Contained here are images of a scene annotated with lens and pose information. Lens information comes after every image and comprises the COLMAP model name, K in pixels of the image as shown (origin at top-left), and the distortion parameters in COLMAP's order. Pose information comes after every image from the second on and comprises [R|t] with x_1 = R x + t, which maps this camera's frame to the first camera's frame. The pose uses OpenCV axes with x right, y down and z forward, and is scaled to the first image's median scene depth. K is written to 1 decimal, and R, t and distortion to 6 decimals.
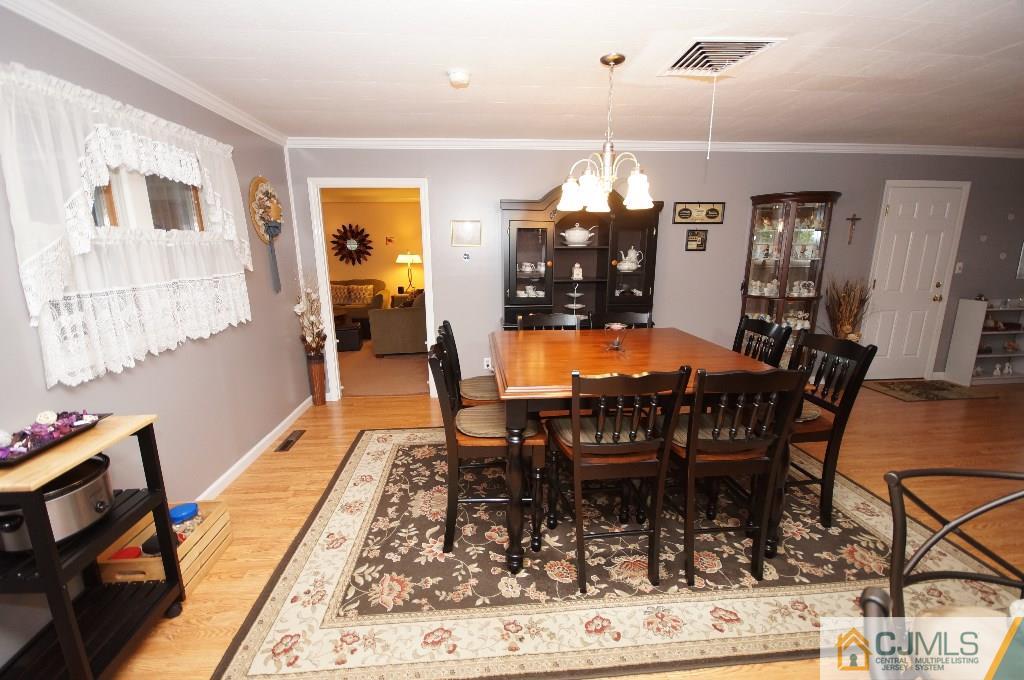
lens RADIAL K [[451.5, 0, 509.3], [0, 451.5, 352.6], [0, 0, 1]] dist [0.017143, -0.016937]
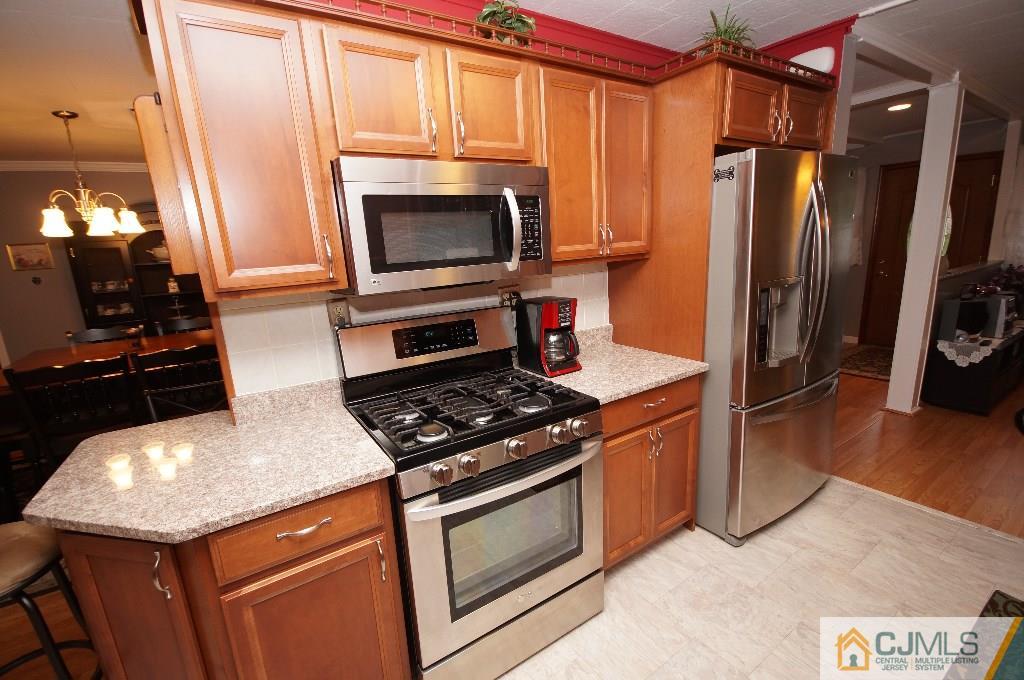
lens RADIAL K [[451.5, 0, 509.3], [0, 451.5, 352.6], [0, 0, 1]] dist [0.017143, -0.016937]
pose [[0.877322, -0.153792, 0.454592, 0.605995], [0.159237, 0.986883, 0.026556, 0.137408], [-0.452713, 0.049090, 0.890304, -0.561530]]
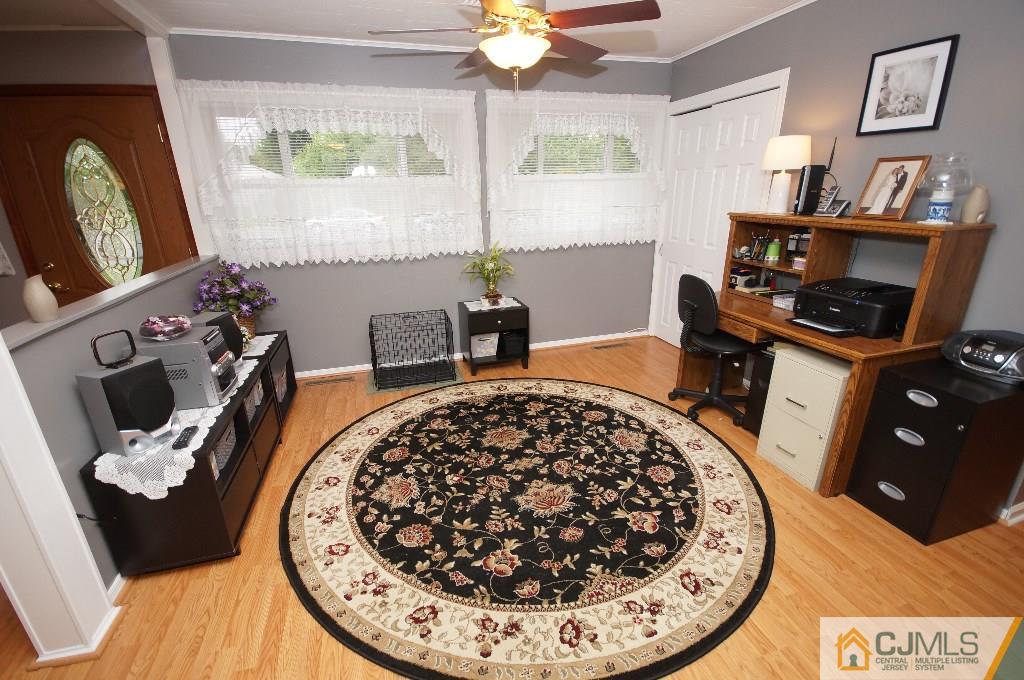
lens RADIAL K [[451.5, 0, 509.3], [0, 451.5, 352.6], [0, 0, 1]] dist [0.017143, -0.016937]
pose [[-0.193137, -0.322591, 0.926624, 1.868434], [0.241874, 0.899607, 0.363600, 0.116869], [-0.950892, 0.294351, -0.095721, -0.449827]]
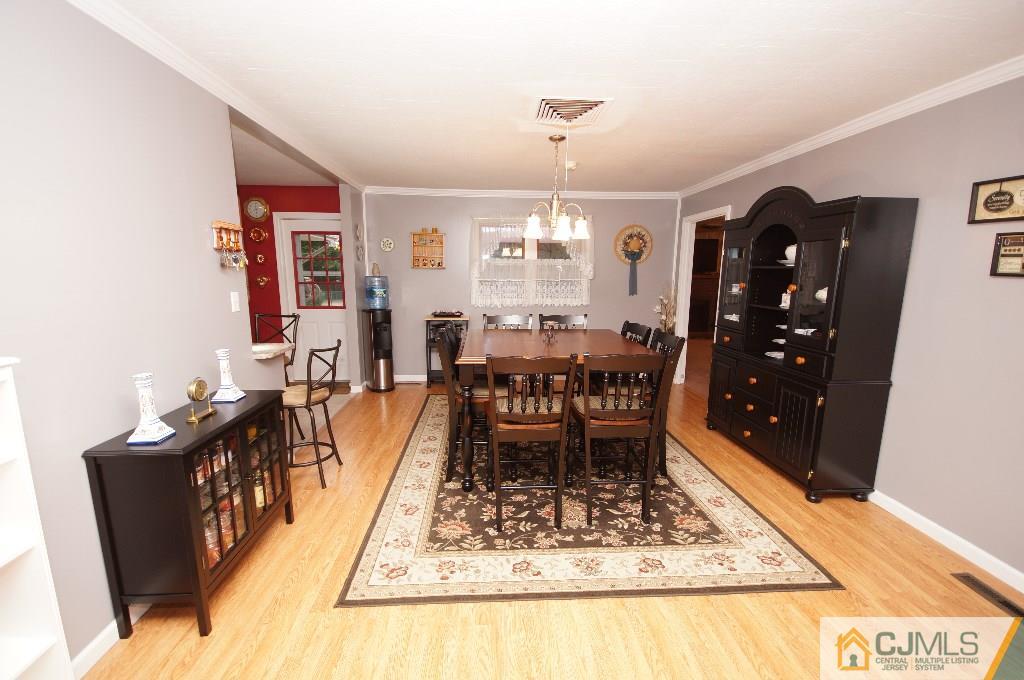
lens RADIAL K [[441.4, 0, 516.0], [0, 441.4, 350.9], [0, 0, 1]] dist [-0.001489, -0.029146]
pose [[0.010266, -0.172980, 0.984872, -1.214424], [0.217076, 0.961821, 0.166669, -0.235285], [-0.976101, 0.212081, 0.047424, 1.126576]]
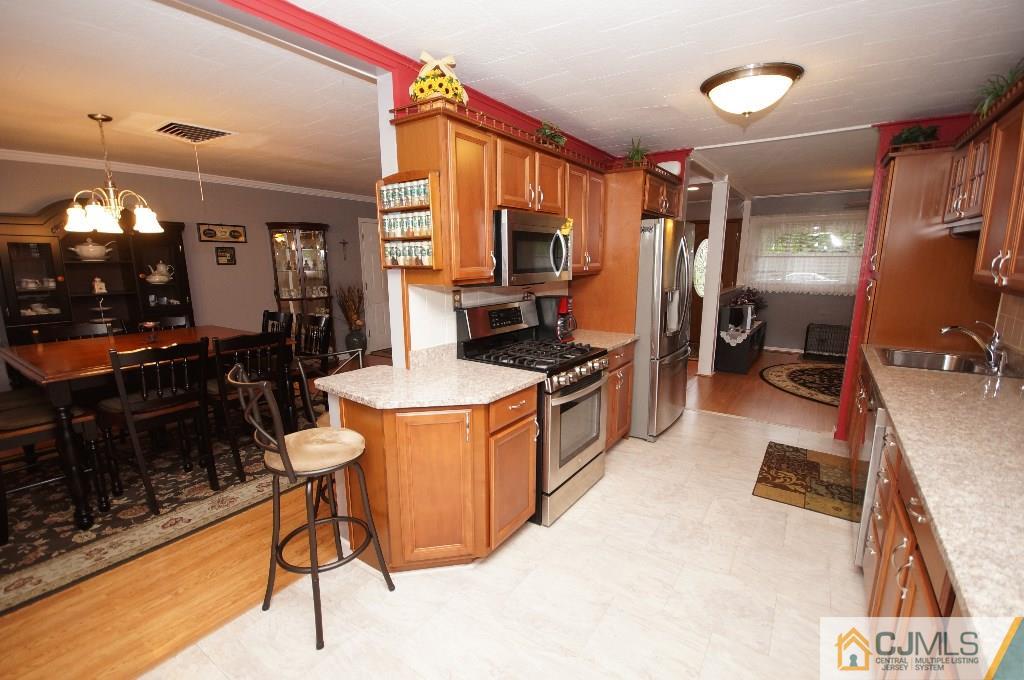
lens RADIAL K [[451.7, 0, 517.4], [0, 451.7, 351.1], [0, 0, 1]] dist [0.017665, -0.017187]
pose [[0.629689, -0.152716, 0.761689, -0.098364], [0.179229, 0.982594, 0.048839, 0.149212], [-0.755890, 0.105764, 0.646100, -0.627880]]
